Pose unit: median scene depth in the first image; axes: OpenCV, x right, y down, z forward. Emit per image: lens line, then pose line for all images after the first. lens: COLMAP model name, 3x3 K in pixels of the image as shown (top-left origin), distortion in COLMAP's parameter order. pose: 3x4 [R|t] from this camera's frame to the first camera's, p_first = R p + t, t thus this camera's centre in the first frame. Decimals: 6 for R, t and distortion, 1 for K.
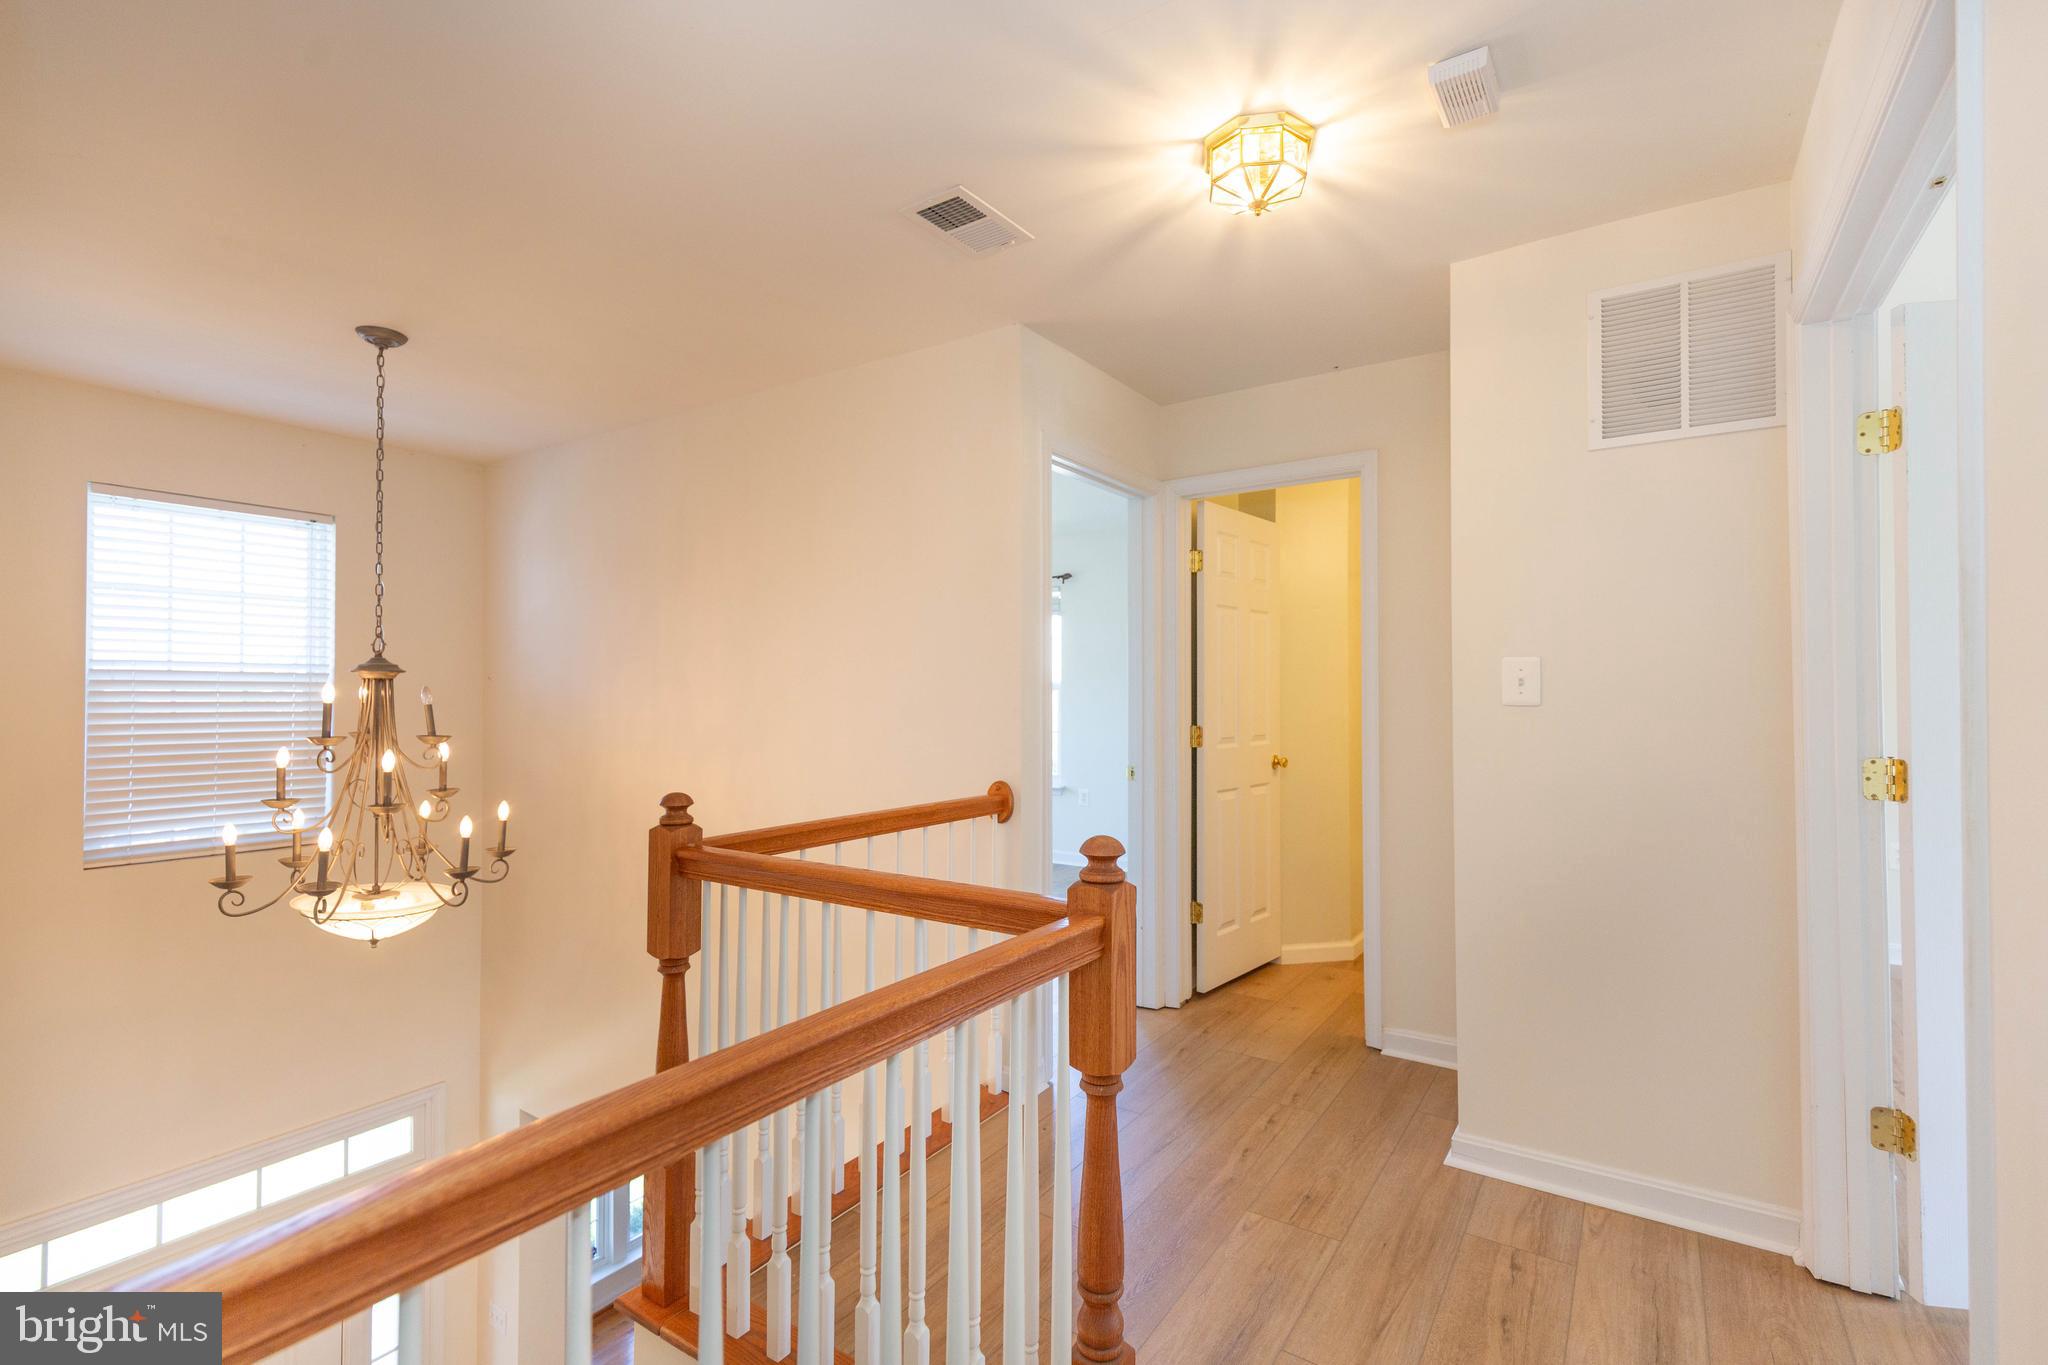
lens RADIAL K [[948.5, 0, 1032.5], [0, 948.5, 686.3], [0, 0, 1]] dist [0.008104, -0.002733]
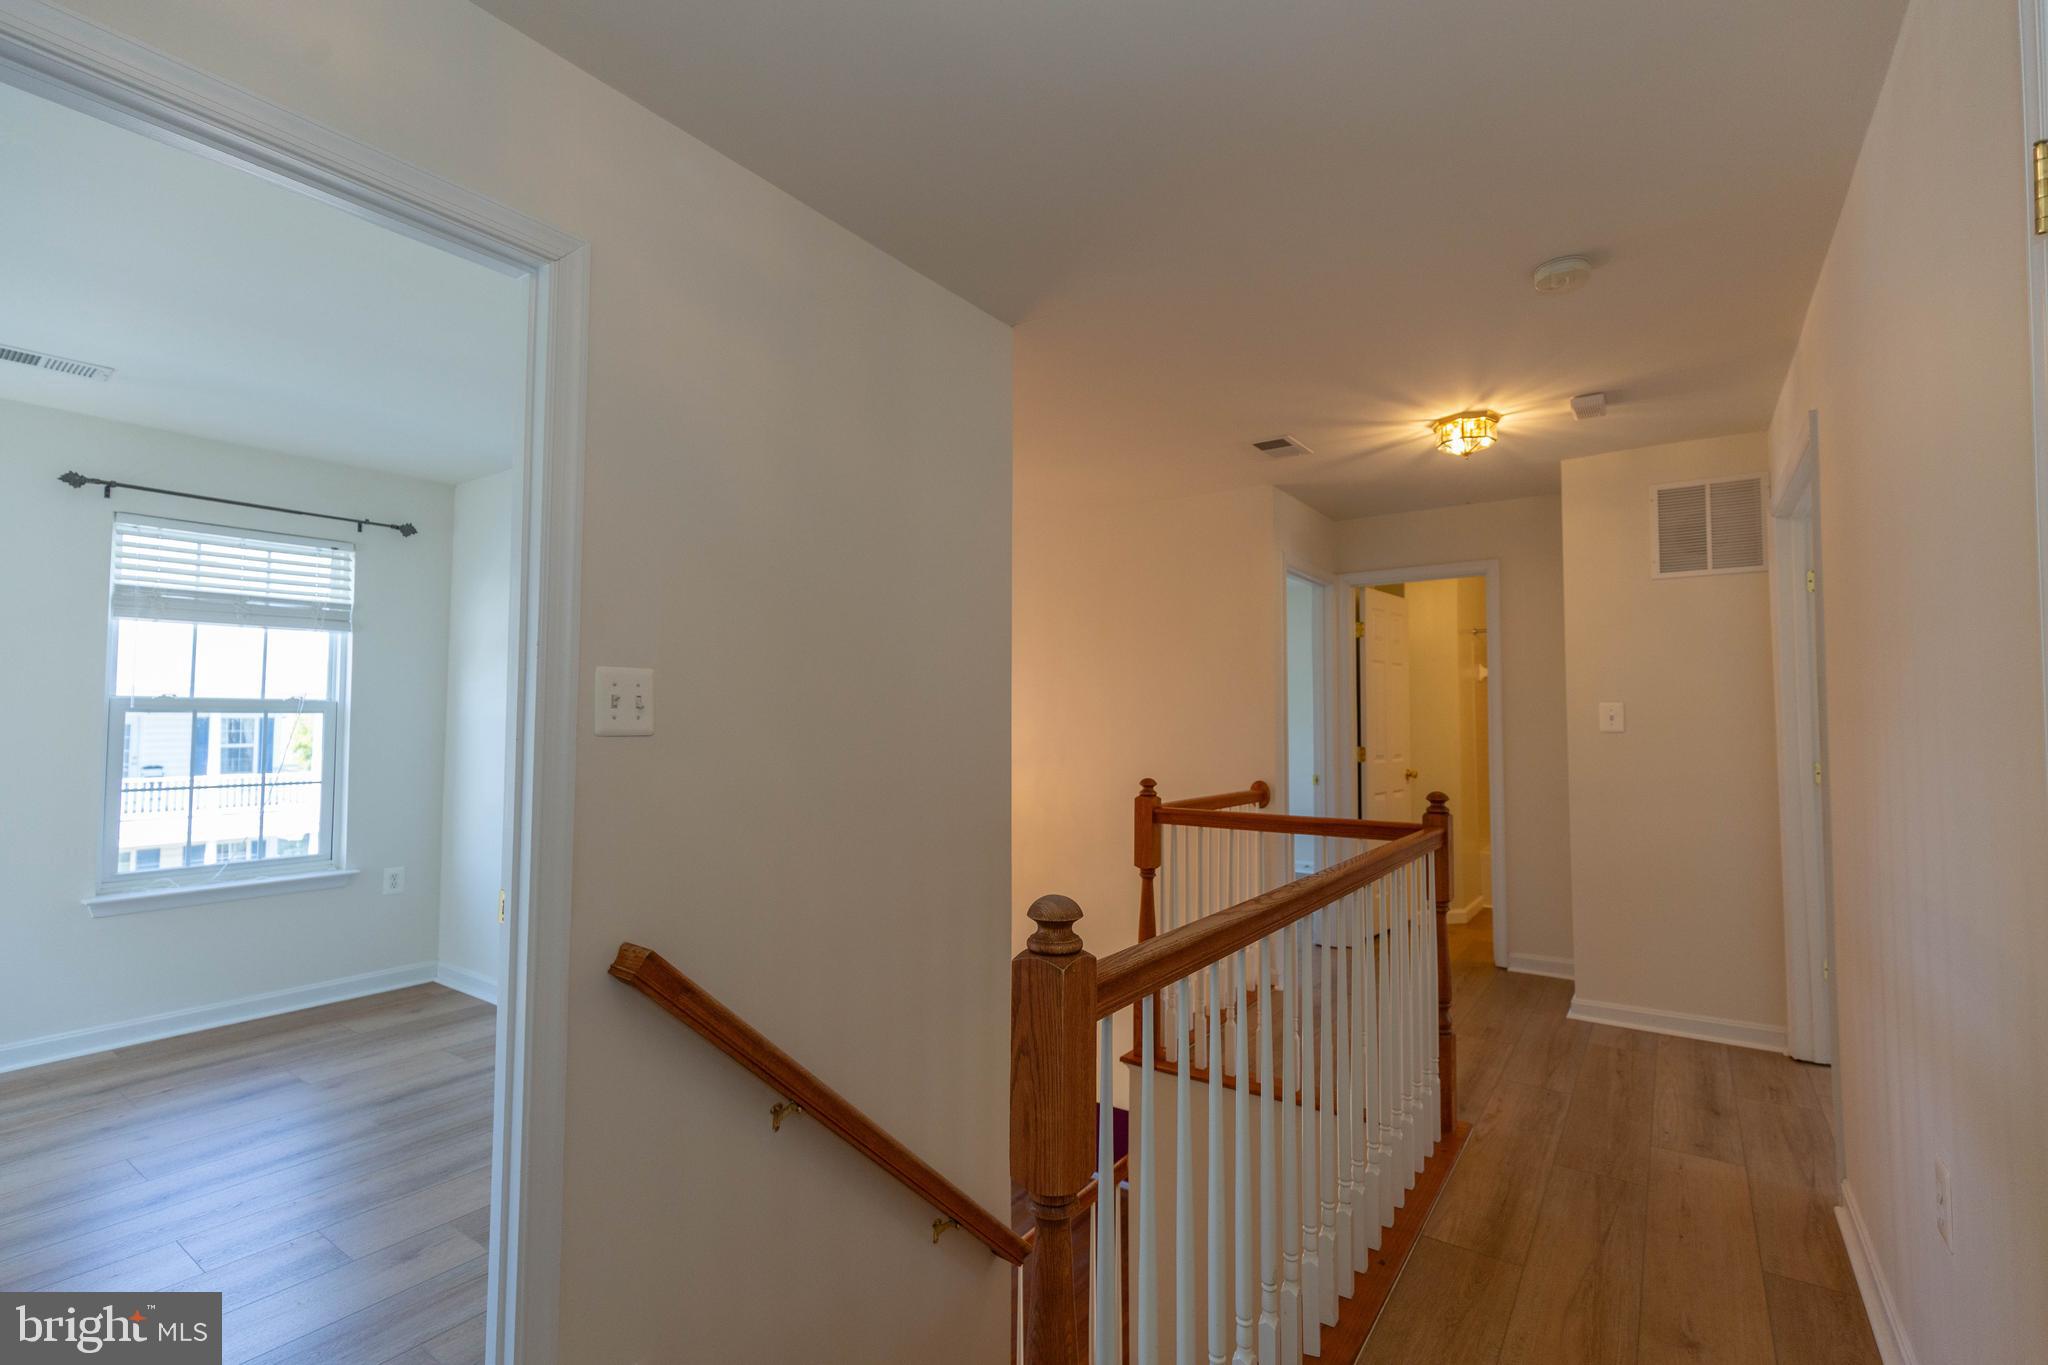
lens RADIAL K [[914.0, 0, 1046.0], [0, 914.0, 683.7], [0, 0, 1]] dist [-0.001885, -0.000814]
pose [[0.999604, 0.003105, -0.027955, -0.455066], [-0.004067, 0.999400, -0.034395, -0.006057], [0.027831, 0.034495, 0.999017, -0.657103]]
